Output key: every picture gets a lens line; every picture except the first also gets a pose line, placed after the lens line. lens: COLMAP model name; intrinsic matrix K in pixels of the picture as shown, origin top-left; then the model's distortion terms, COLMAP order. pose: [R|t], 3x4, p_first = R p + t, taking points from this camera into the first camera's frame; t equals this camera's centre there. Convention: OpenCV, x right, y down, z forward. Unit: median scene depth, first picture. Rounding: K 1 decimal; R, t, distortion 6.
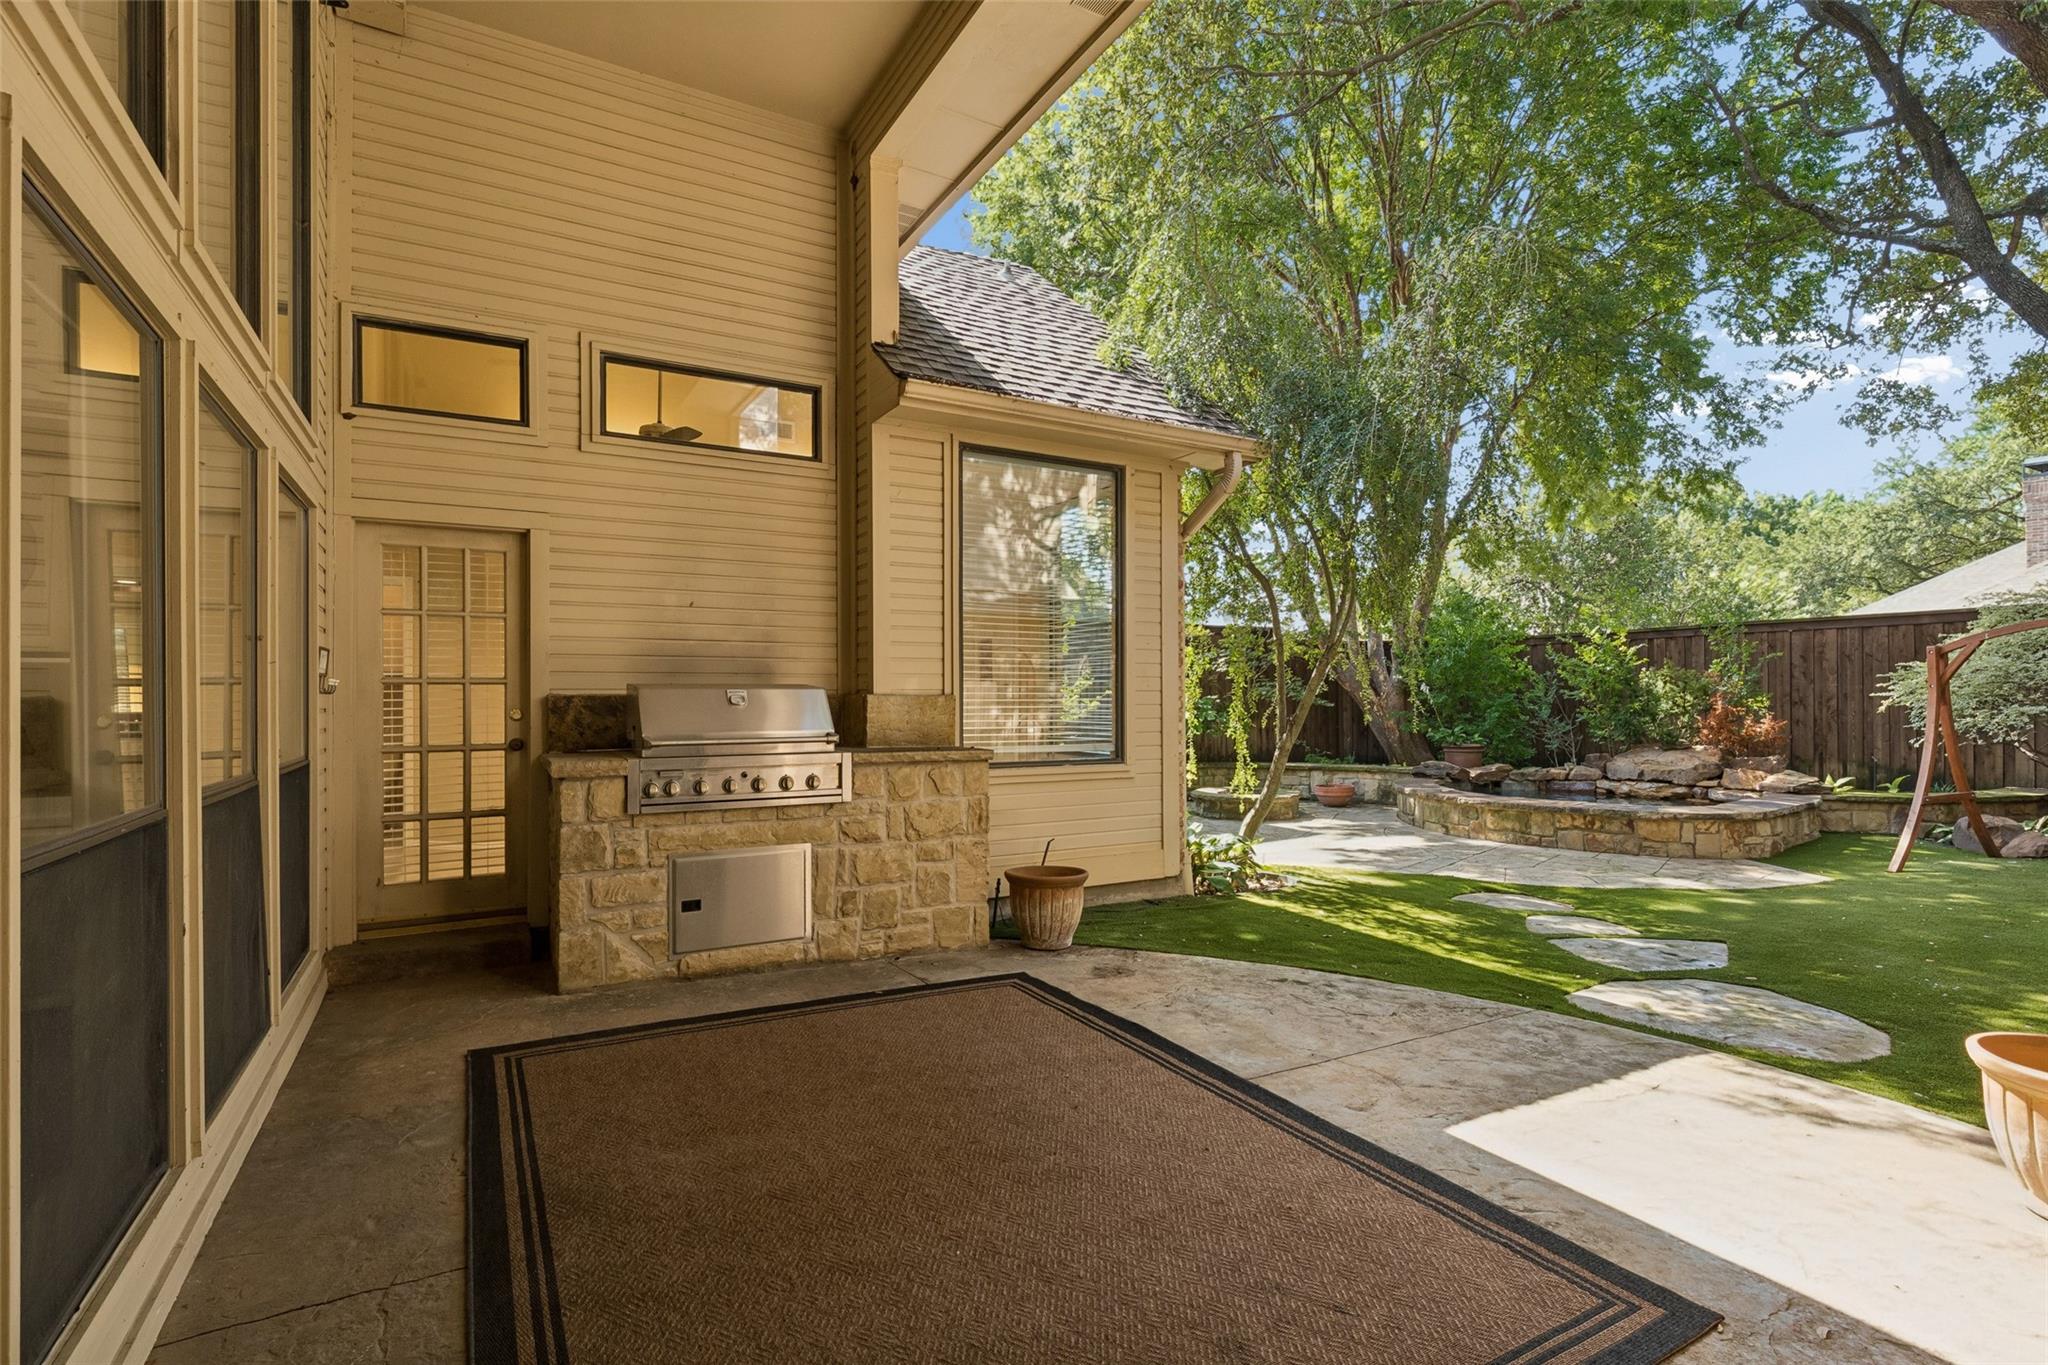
lens RADIAL K [[978.6, 0, 1026.2], [0, 978.6, 689.8], [0, 0, 1]] dist [0.002561, 0.000350]
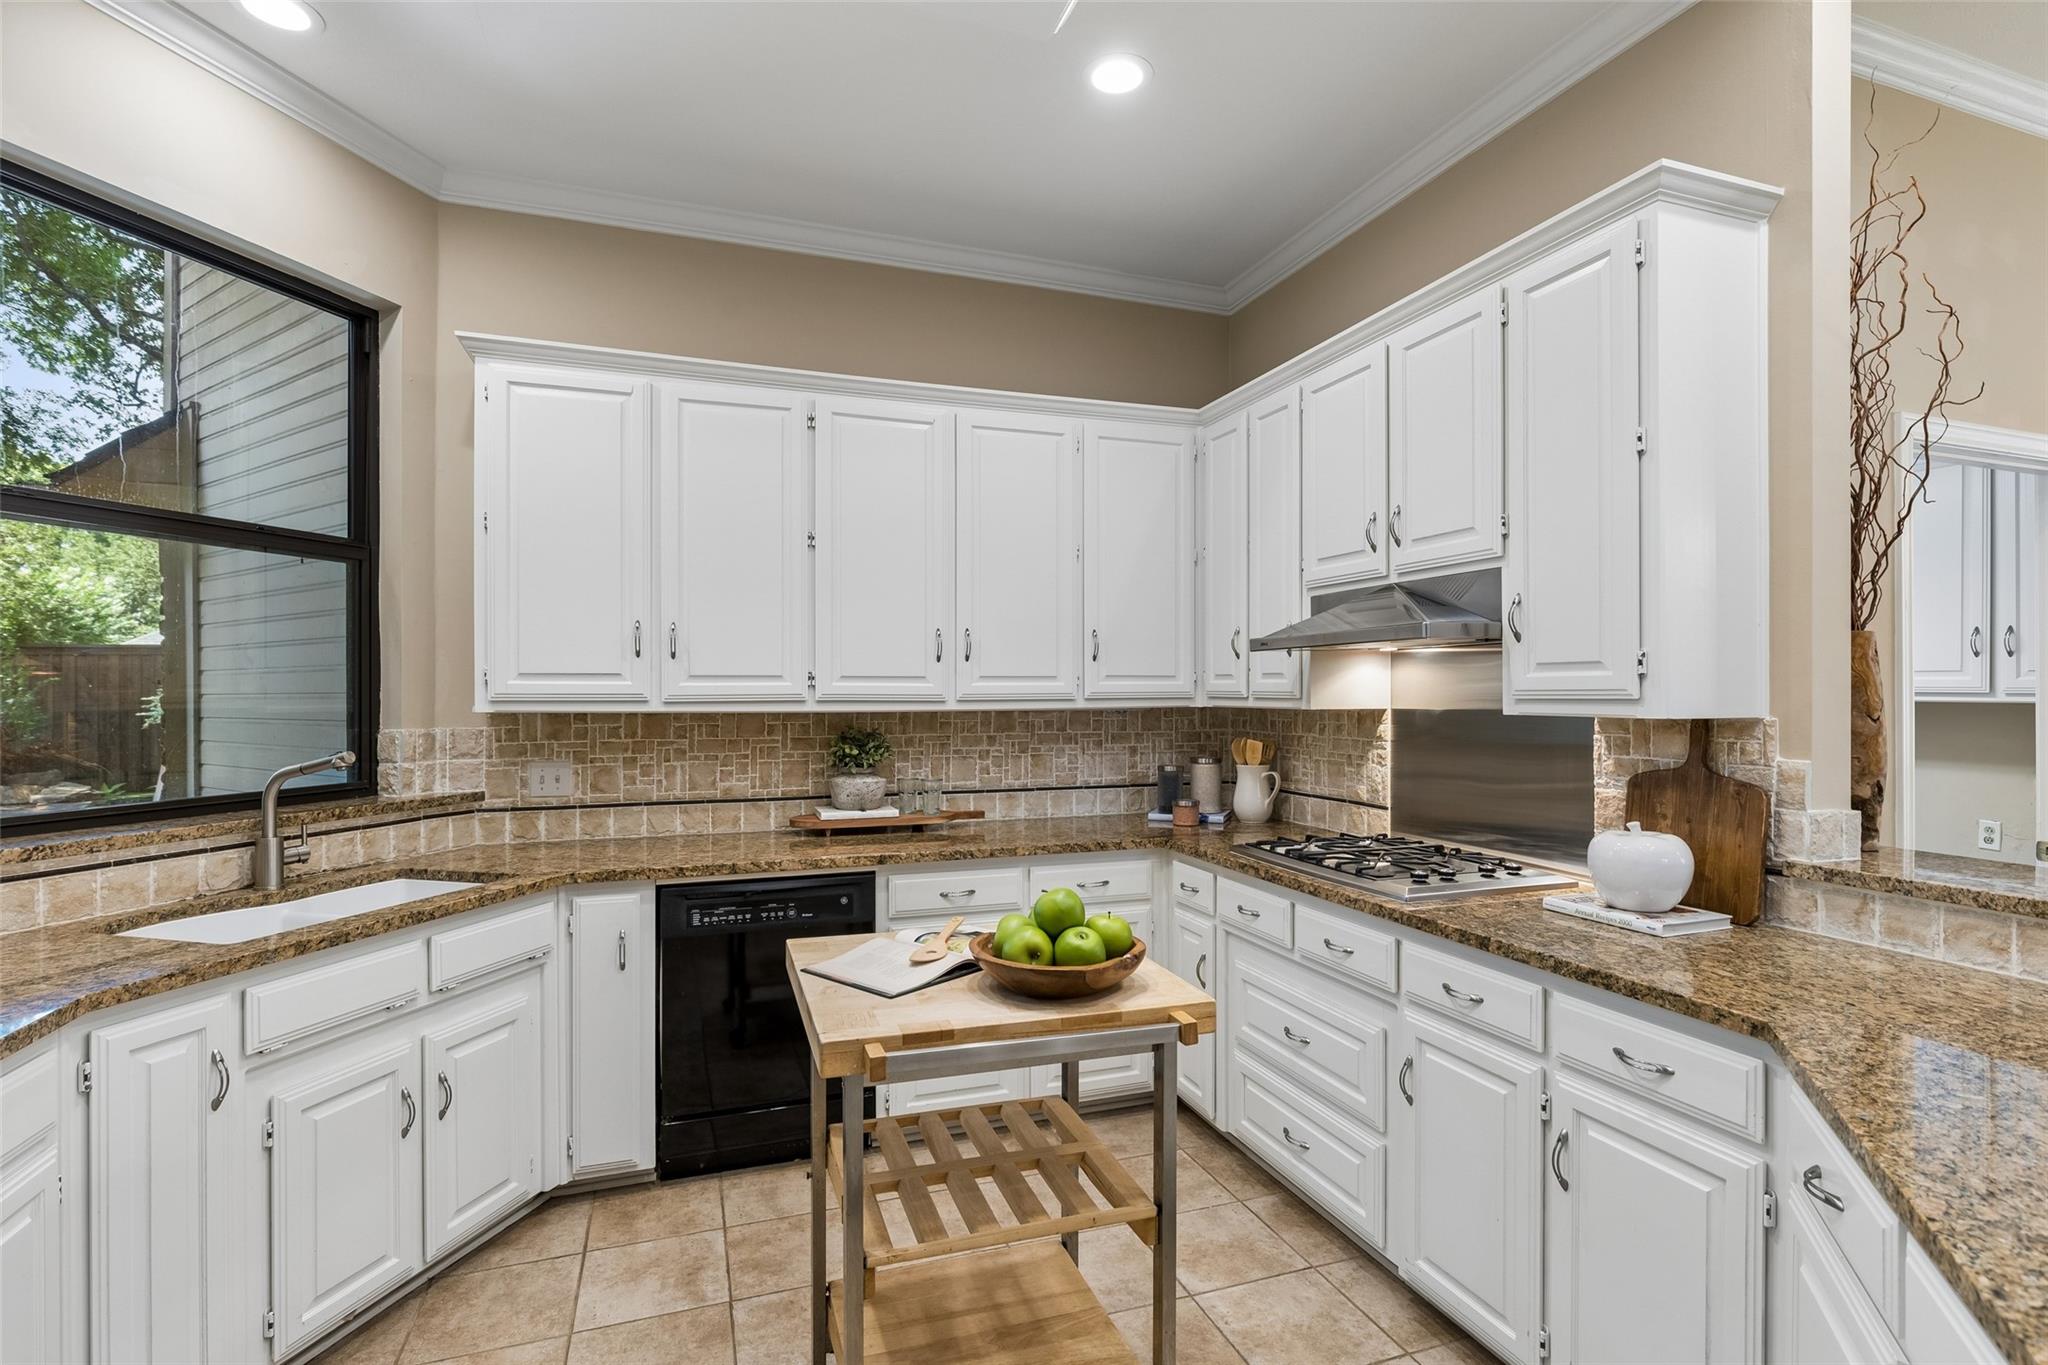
lens RADIAL K [[989.9, 0, 1028.6], [0, 989.9, 686.3], [0, 0, 1]] dist [0.002915, 0.000613]
pose [[0.180185, 0.002513, 0.983630, -0.103368], [-0.000852, 0.999997, -0.002399, -0.018759], [-0.983632, -0.000406, 0.180186, -0.209191]]
